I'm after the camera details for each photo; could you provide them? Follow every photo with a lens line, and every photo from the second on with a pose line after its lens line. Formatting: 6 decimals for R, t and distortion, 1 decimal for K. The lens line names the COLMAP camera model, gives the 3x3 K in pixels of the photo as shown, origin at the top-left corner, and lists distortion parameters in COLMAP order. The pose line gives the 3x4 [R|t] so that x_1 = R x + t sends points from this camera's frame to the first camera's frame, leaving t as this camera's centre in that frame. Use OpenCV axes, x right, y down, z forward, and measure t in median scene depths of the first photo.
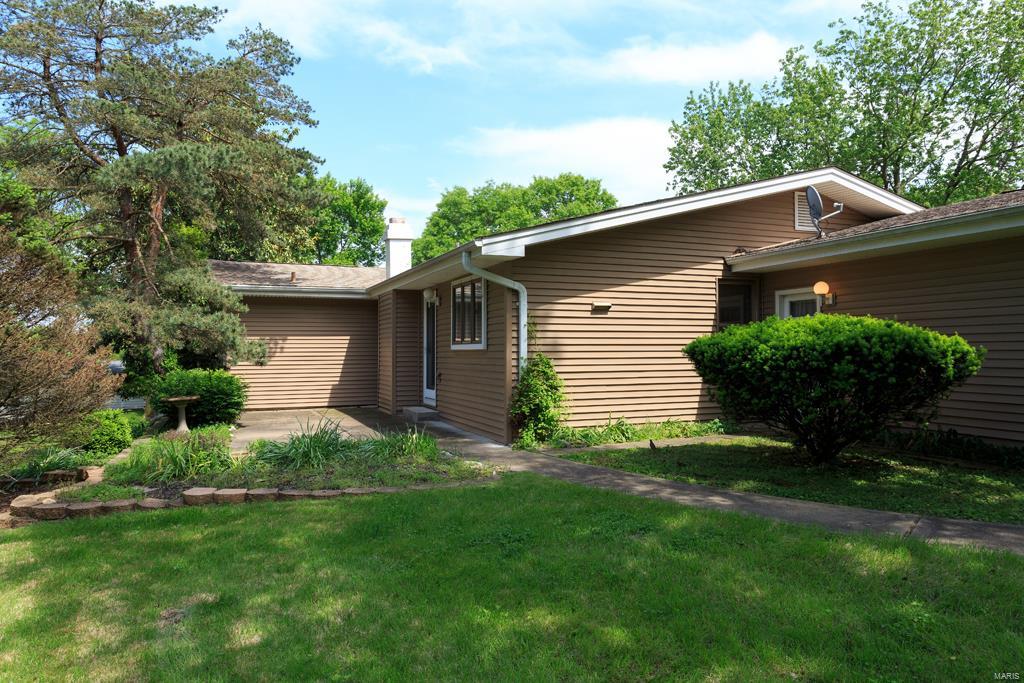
lens RADIAL K [[693.9, 0, 515.2], [0, 693.9, 342.7], [0, 0, 1]] dist [0.001754, 0.002429]
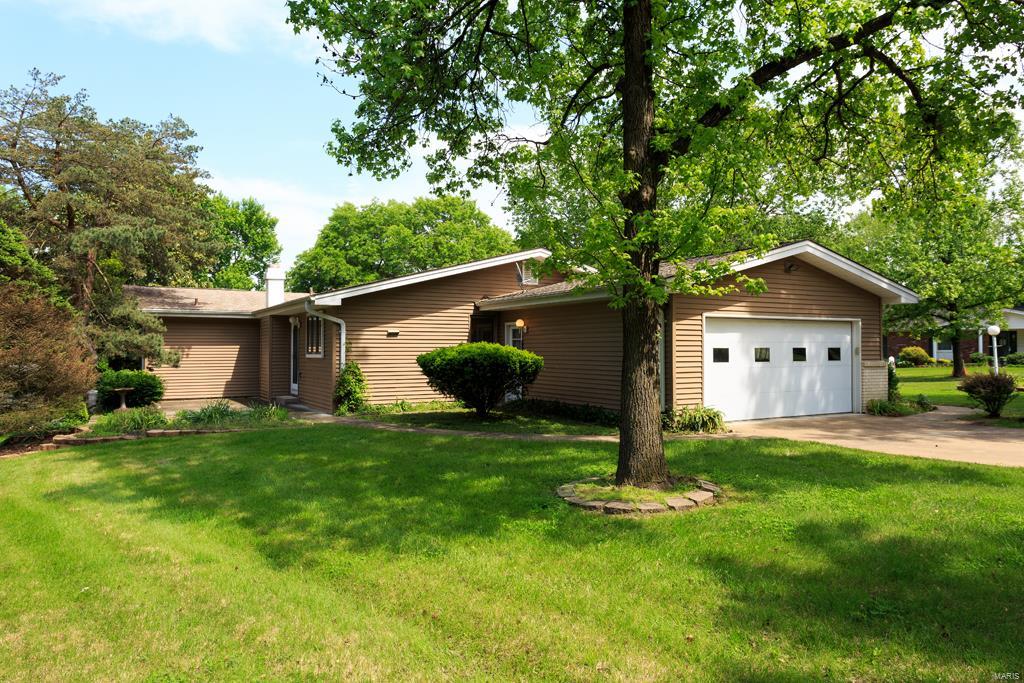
lens RADIAL K [[693.9, 0, 507.8], [0, 693.9, 344.1], [0, 0, 1]] dist [0.001754, 0.002429]
pose [[0.991879, 0.004460, 0.127108, 0.169985], [-0.004547, 0.999990, 0.000394, -0.023929], [-0.127105, -0.000968, 0.991889, -0.637833]]
